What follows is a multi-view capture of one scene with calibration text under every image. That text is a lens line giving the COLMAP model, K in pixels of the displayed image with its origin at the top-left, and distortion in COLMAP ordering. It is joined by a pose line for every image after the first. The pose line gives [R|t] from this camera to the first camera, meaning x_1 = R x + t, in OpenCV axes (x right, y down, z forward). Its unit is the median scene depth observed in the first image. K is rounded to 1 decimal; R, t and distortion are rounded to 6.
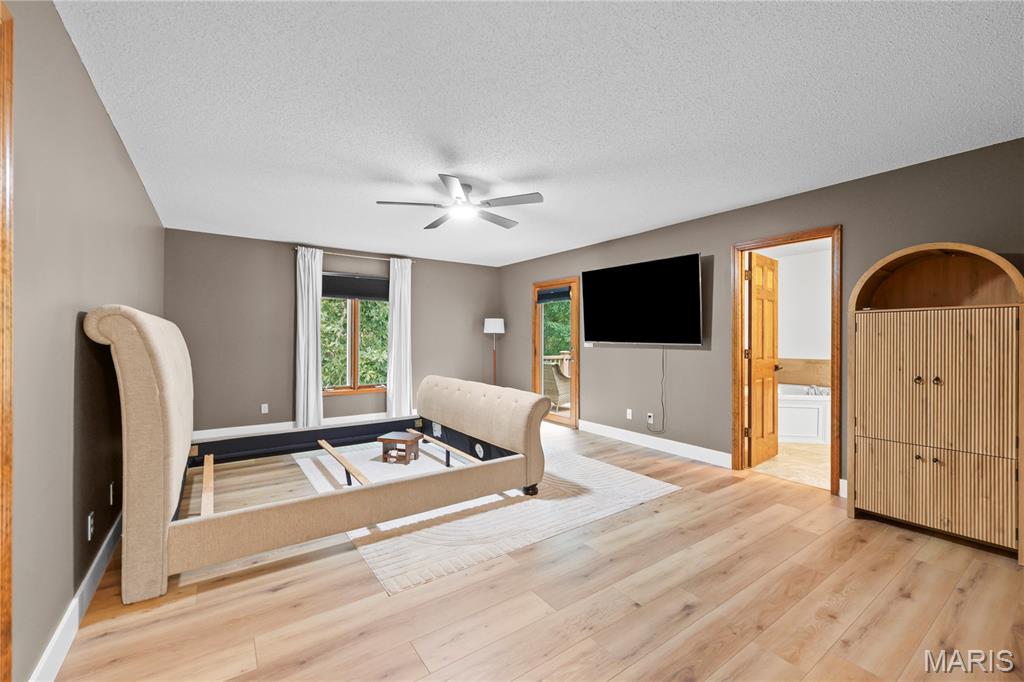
lens RADIAL K [[416.0, 0, 509.2], [0, 416.0, 340.5], [0, 0, 1]] dist [0.000706, -0.000328]
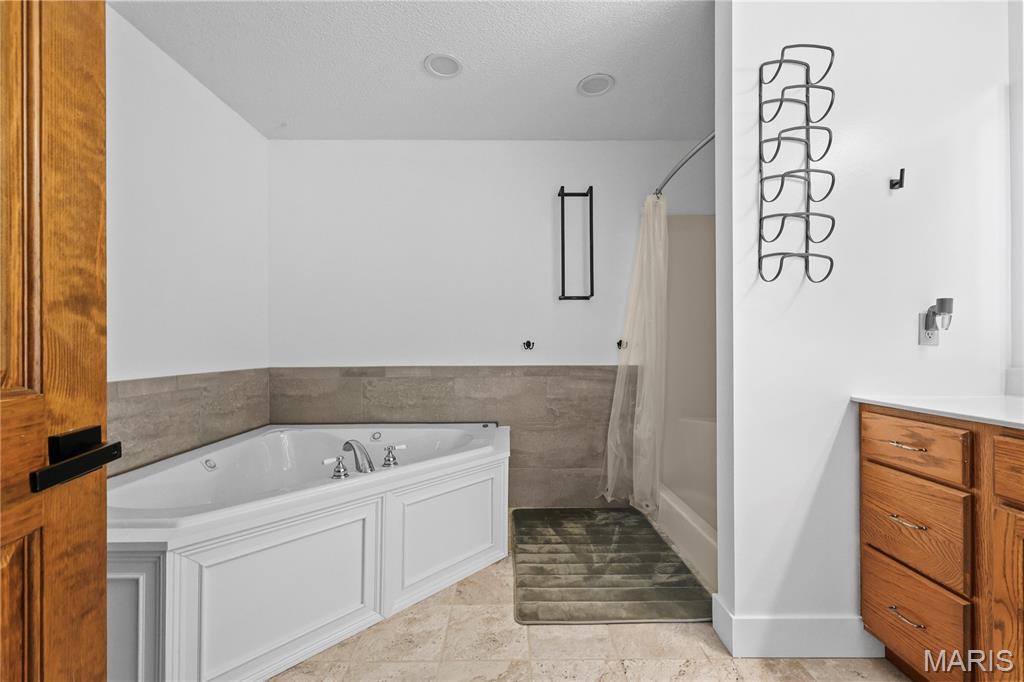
lens RADIAL K [[416.0, 0, 508.2], [0, 416.0, 343.3], [0, 0, 1]] dist [0.000706, -0.000328]
pose [[0.573296, -0.000811, 0.819348, 0.438894], [0.003680, 0.999992, -0.001585, 0.019489], [-0.819340, 0.003924, 0.573294, 0.584174]]
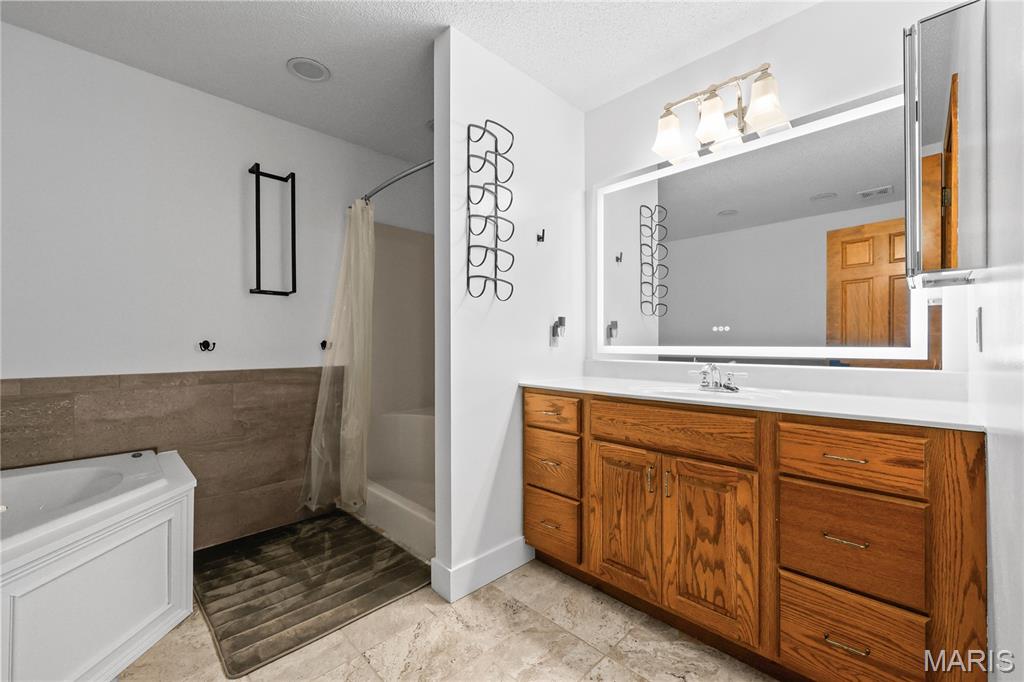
lens RADIAL K [[416.0, 0, 512.4], [0, 416.0, 342.0], [0, 0, 1]] dist [0.000706, -0.000328]
pose [[-0.169496, 0.000328, 0.985531, 0.414485], [-0.000684, 1.000000, -0.000450, 0.017325], [-0.985531, -0.000750, -0.169496, 0.623284]]
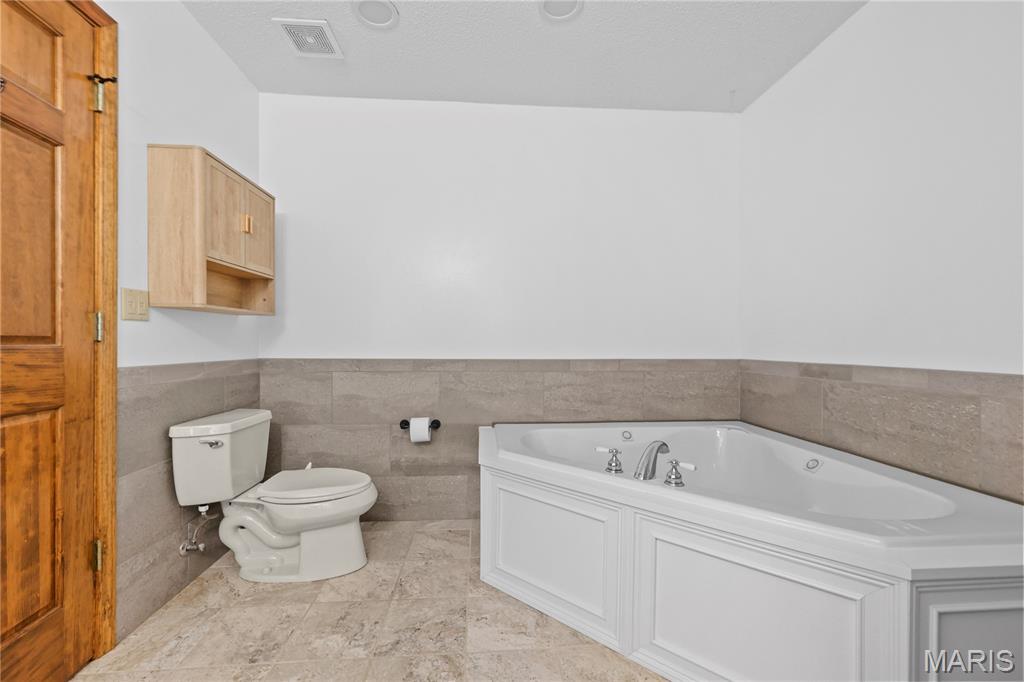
lens RADIAL K [[416.0, 0, 517.5], [0, 416.0, 341.6], [0, 0, 1]] dist [0.000706, -0.000328]
pose [[0.861603, -0.003205, -0.507573, 0.687124], [0.001819, 0.999993, -0.003225, 0.027428], [0.507580, 0.001855, 0.861603, 0.579709]]
